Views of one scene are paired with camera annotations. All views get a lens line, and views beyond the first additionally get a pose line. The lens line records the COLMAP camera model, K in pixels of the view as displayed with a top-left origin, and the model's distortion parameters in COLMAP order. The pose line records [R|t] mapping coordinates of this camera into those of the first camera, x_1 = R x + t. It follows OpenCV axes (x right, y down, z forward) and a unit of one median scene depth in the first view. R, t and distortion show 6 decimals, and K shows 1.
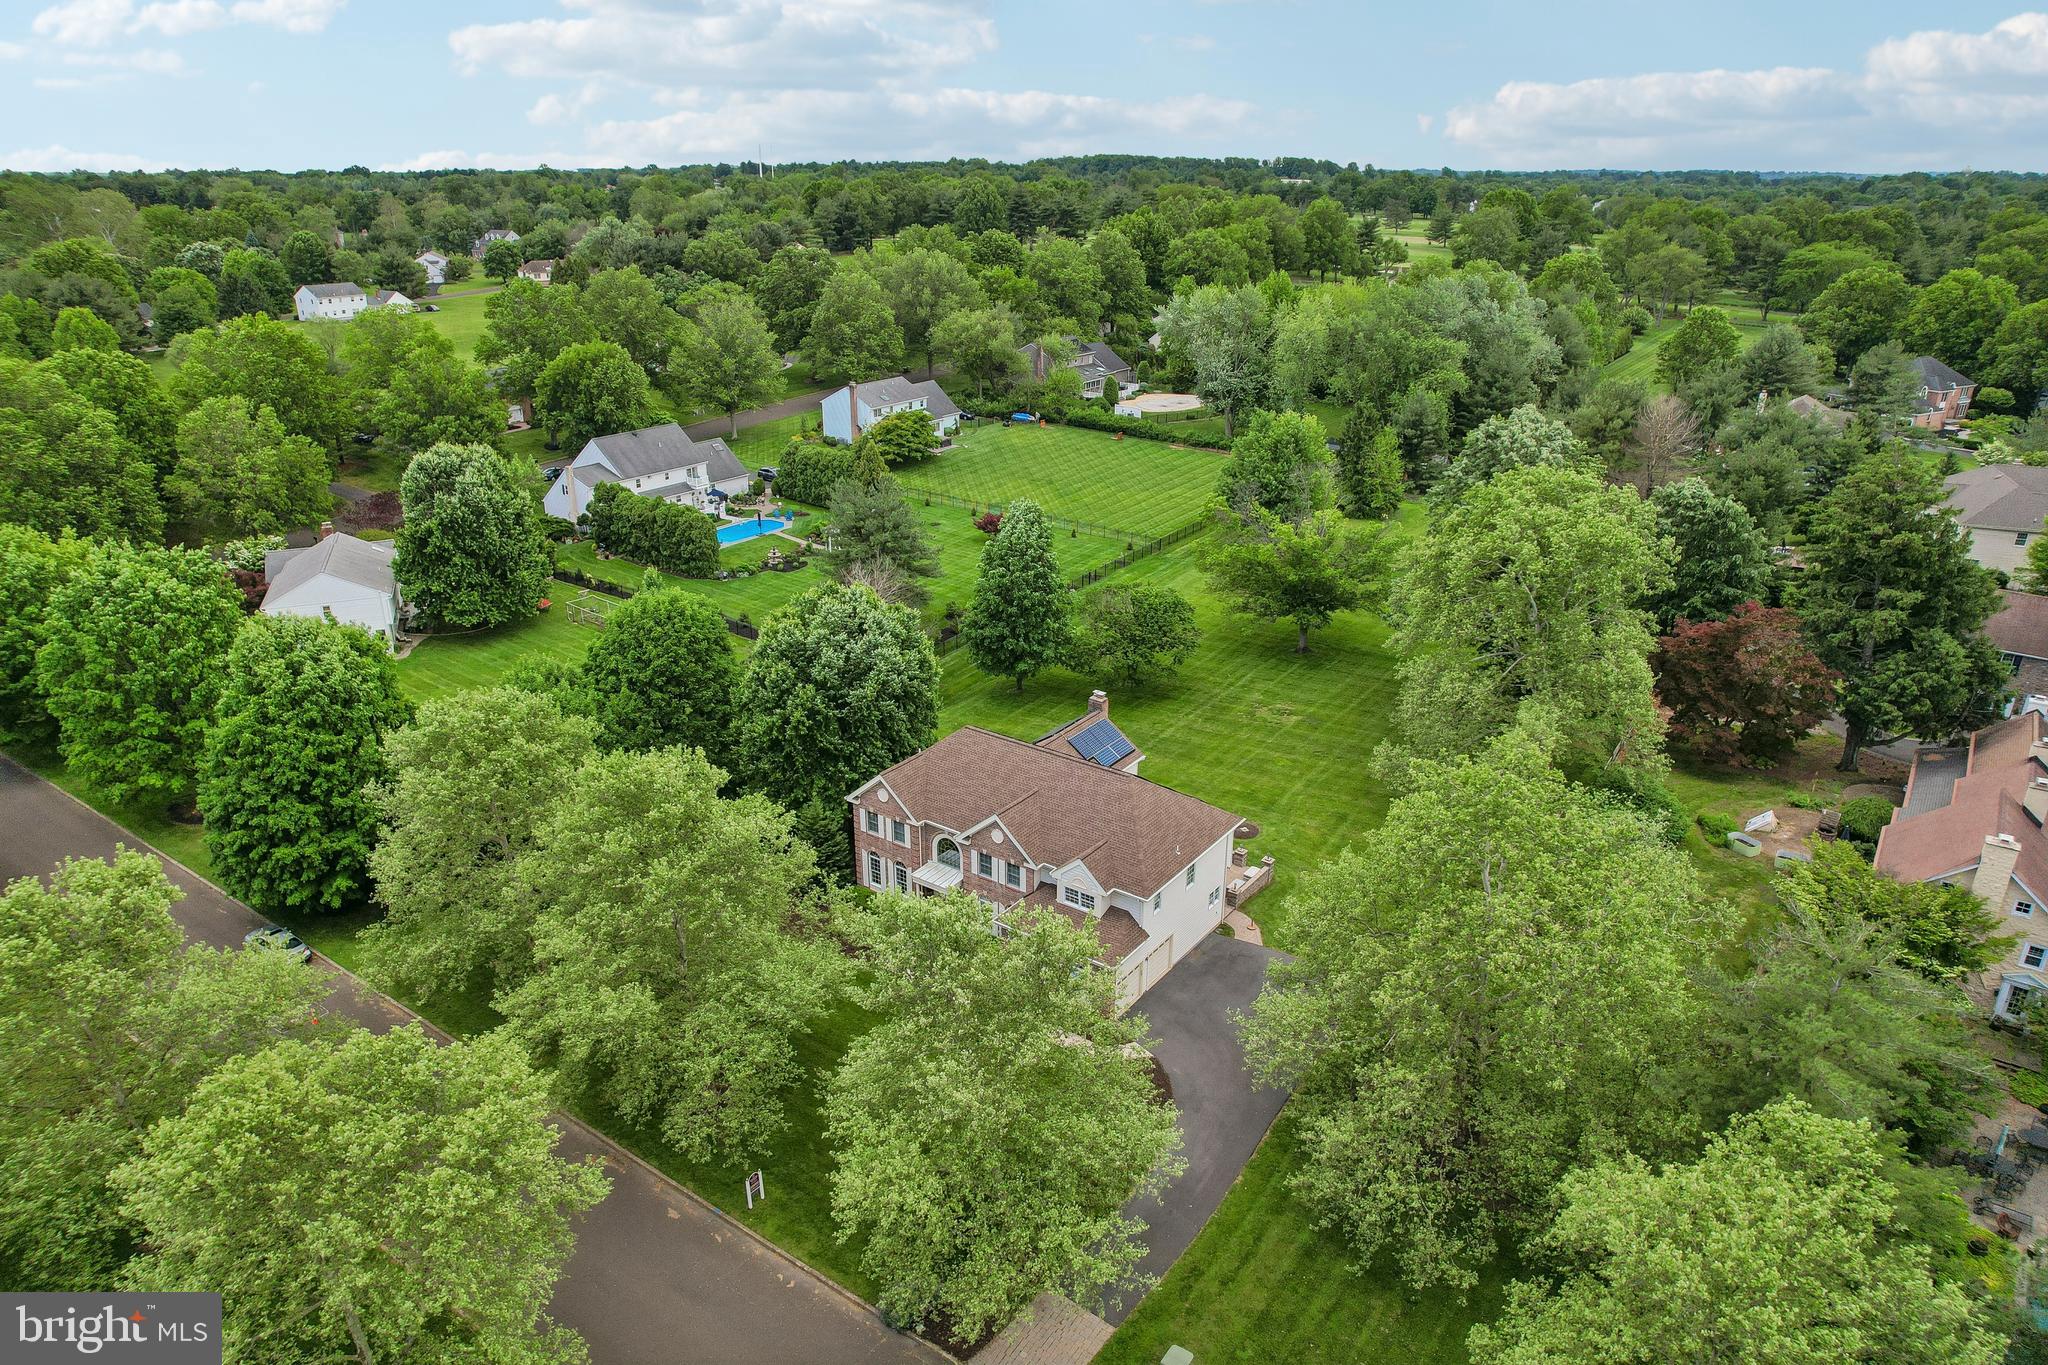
lens RADIAL K [[1300.5, 0, 1025.8], [0, 1300.5, 688.4], [0, 0, 1]] dist [-0.082824, 0.072839]
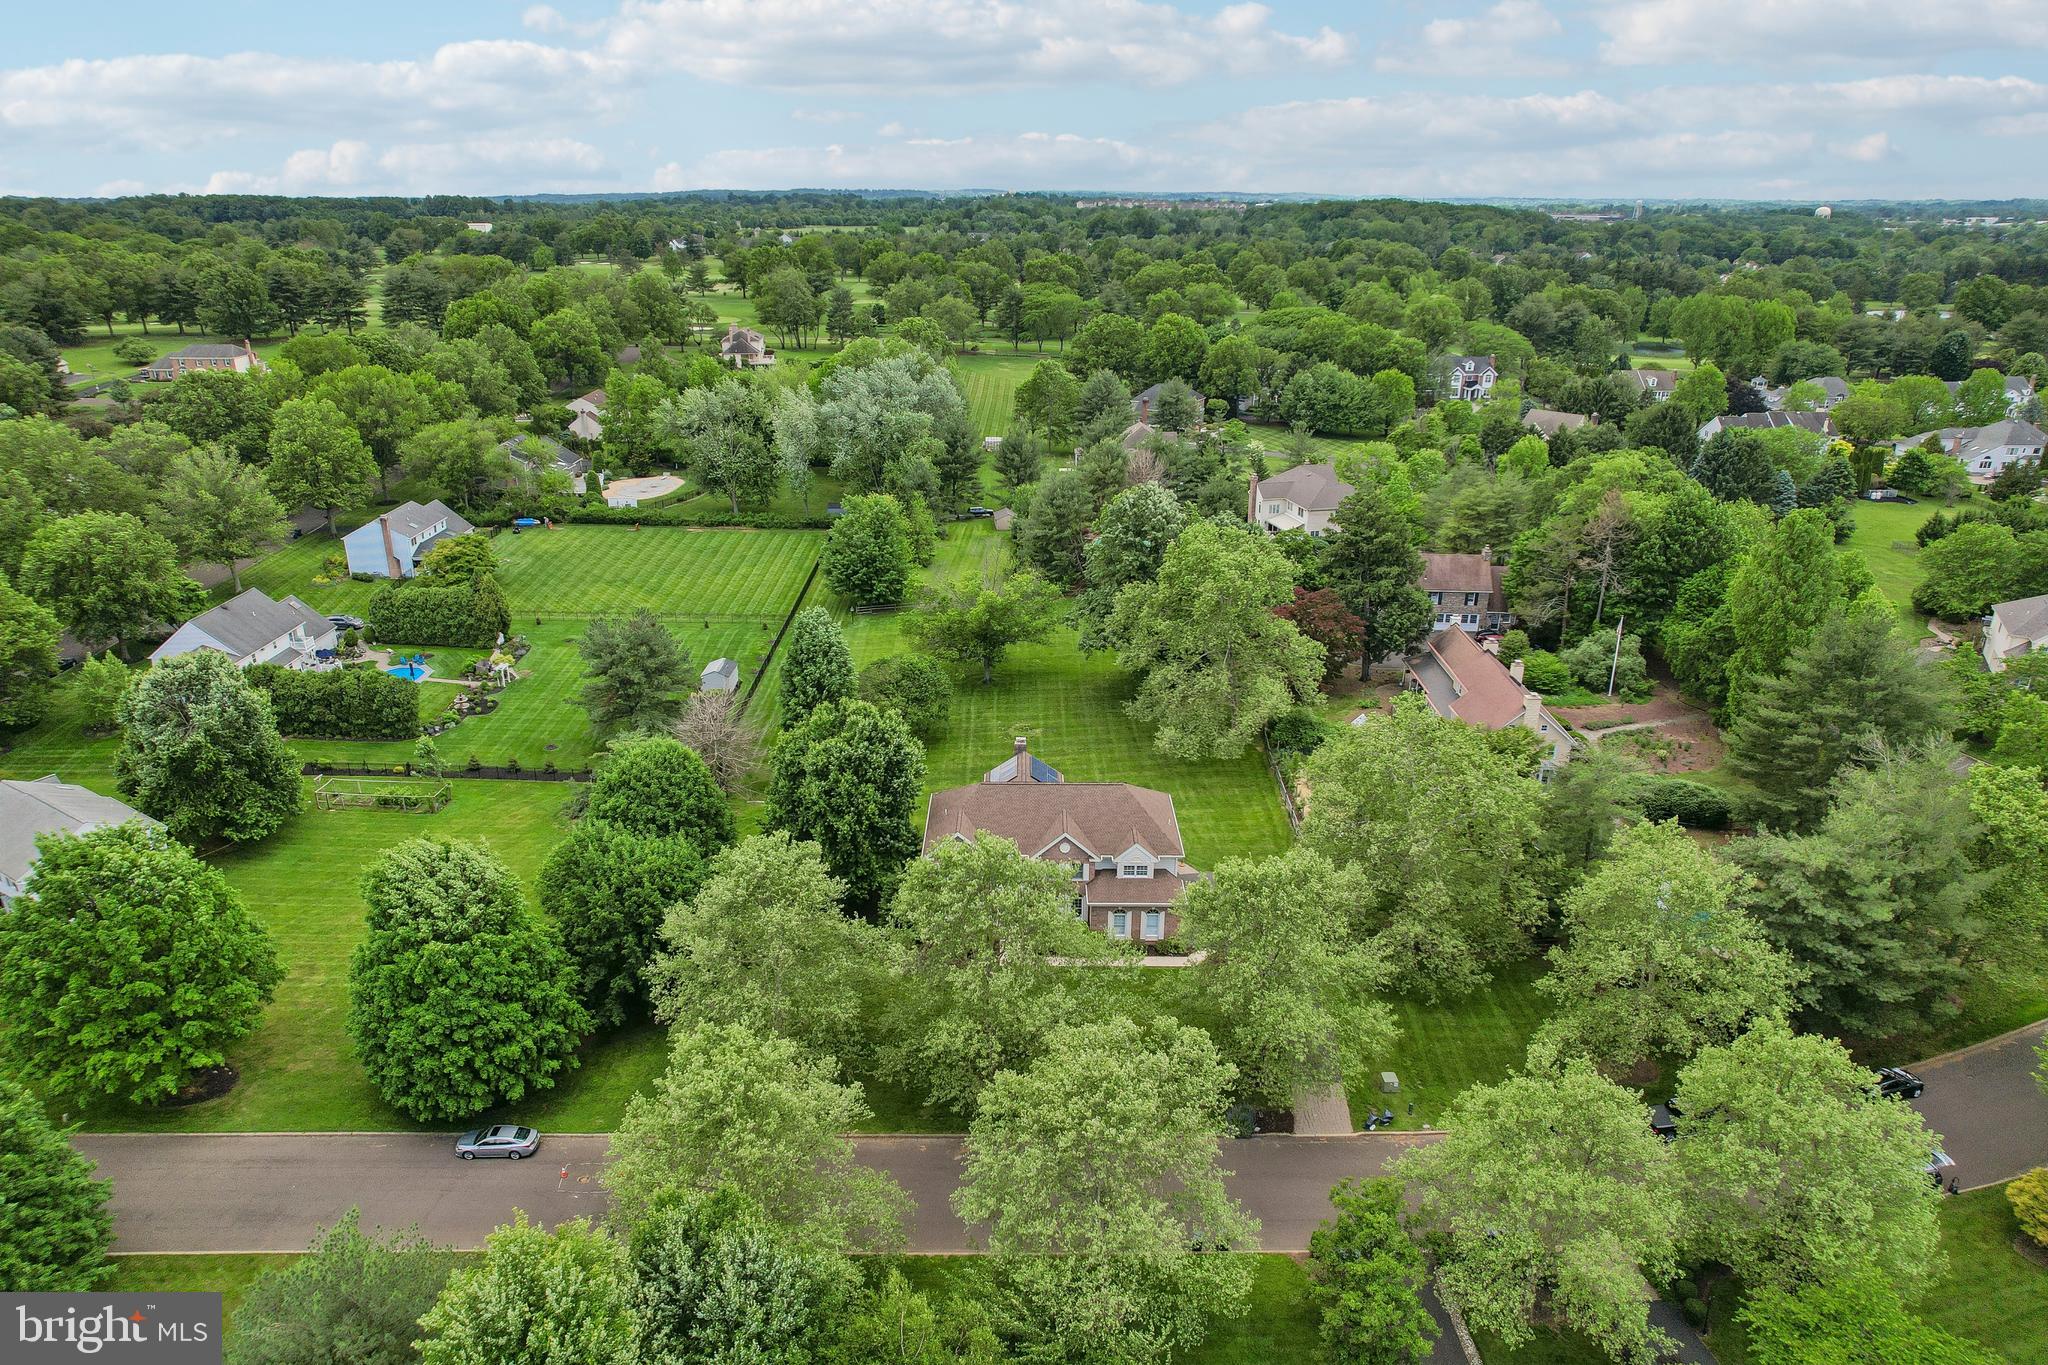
lens RADIAL K [[1300.5, 0, 1025.8], [0, 1300.5, 688.4], [0, 0, 1]] dist [-0.082824, 0.072839]
pose [[0.812865, -0.211264, 0.542787, -0.455659], [0.219275, 0.974337, 0.050852, -0.079450], [-0.539601, 0.077684, 0.838330, -0.104570]]
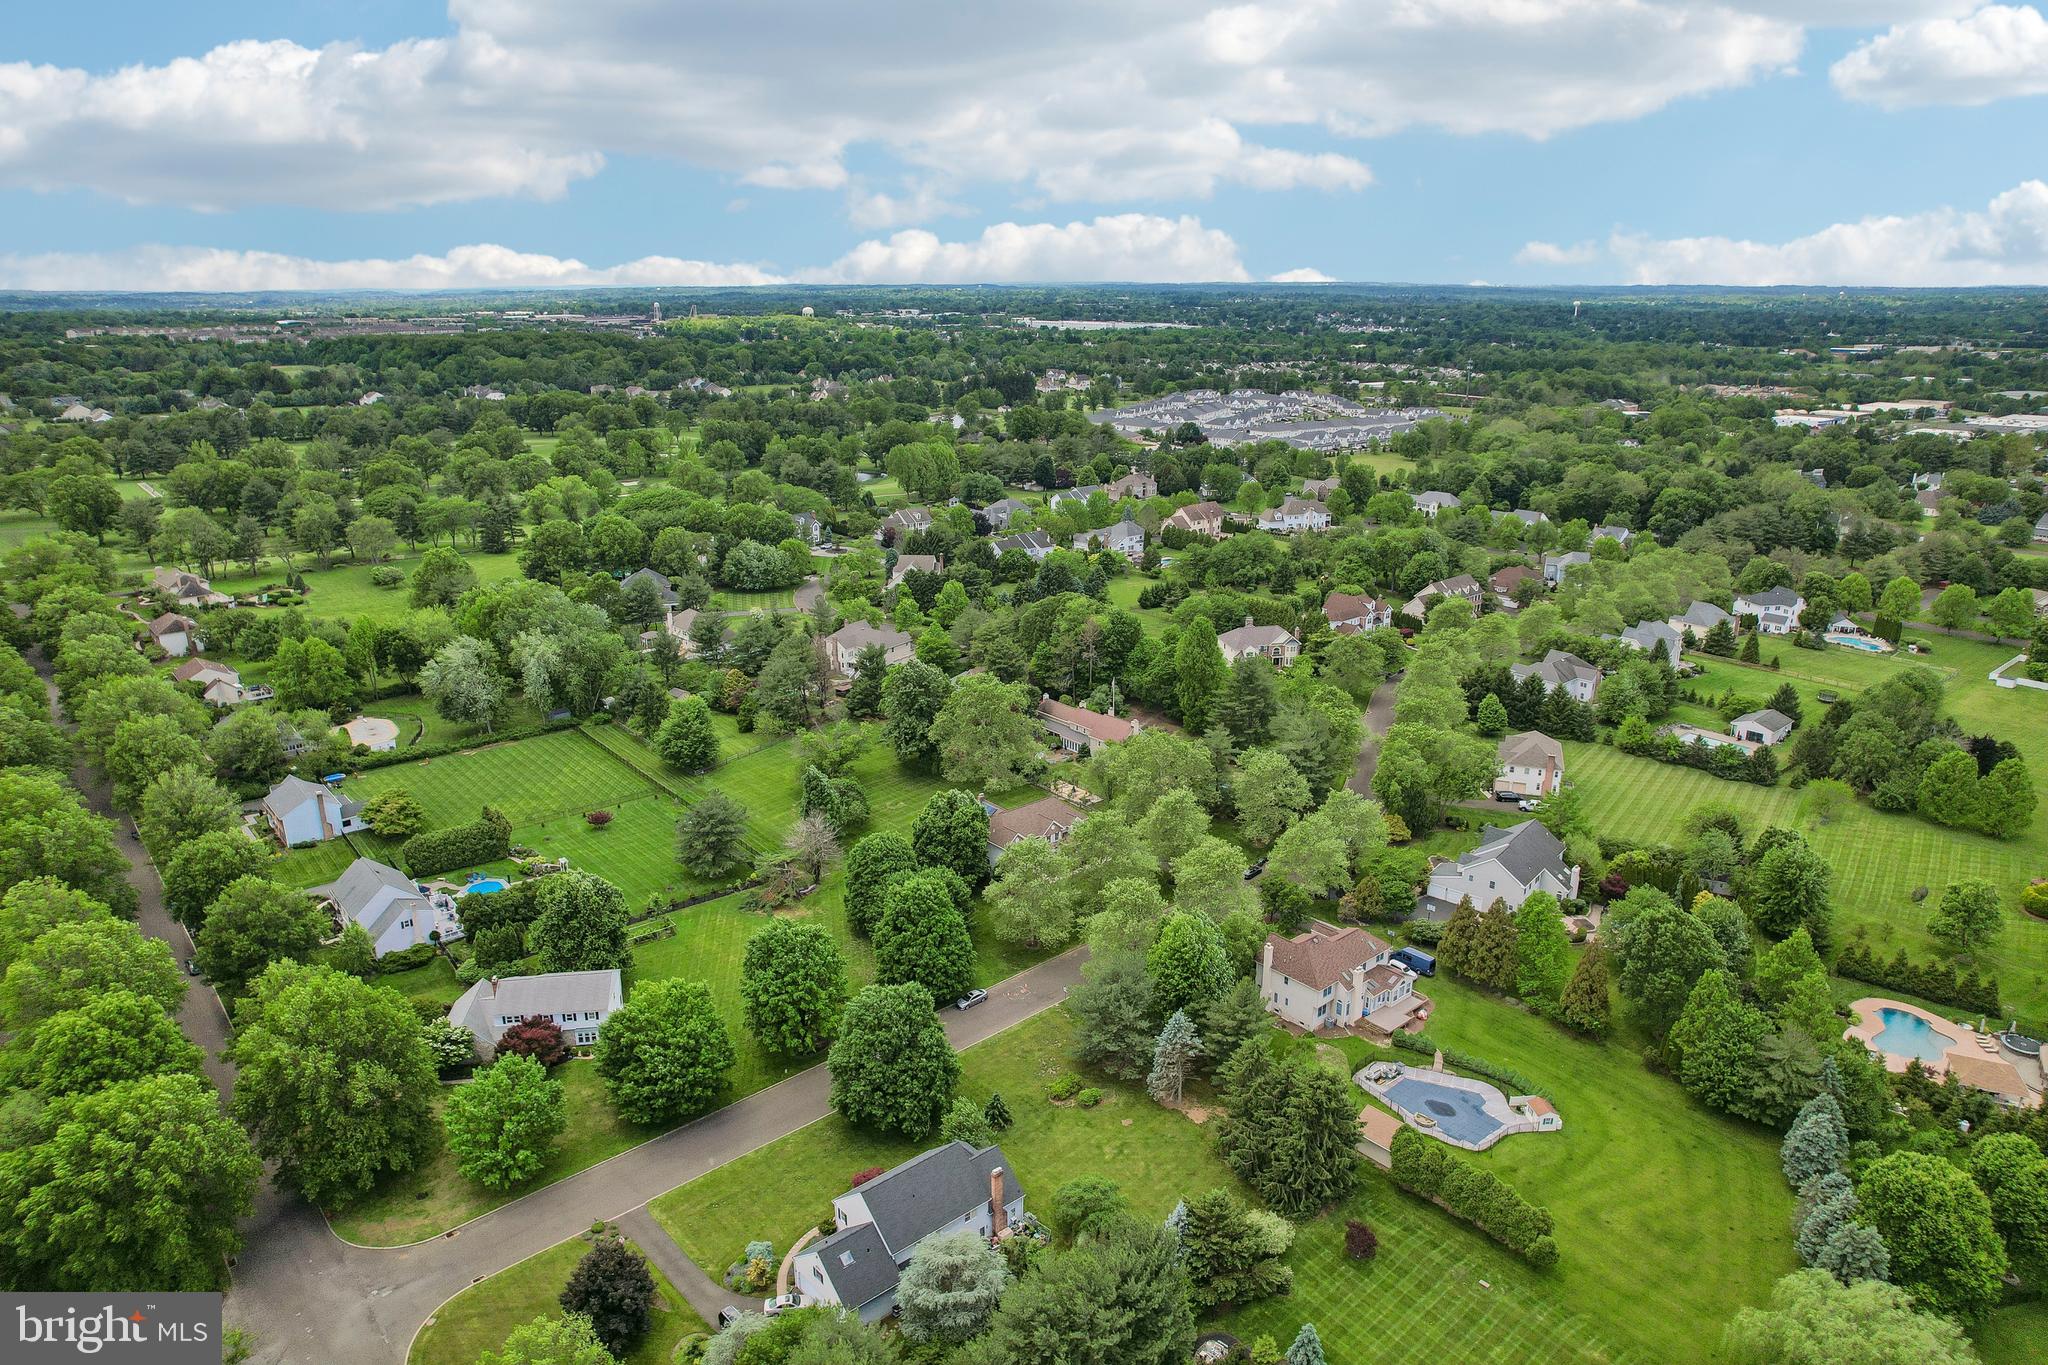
lens RADIAL K [[1300.5, 0, 1025.8], [0, 1300.5, 688.4], [0, 0, 1]] dist [-0.082824, 0.072839]
pose [[0.164110, -0.300731, 0.939483, -1.753183], [0.348898, 0.908530, 0.229877, -0.574478], [-0.922680, 0.290059, 0.254023, 0.084694]]
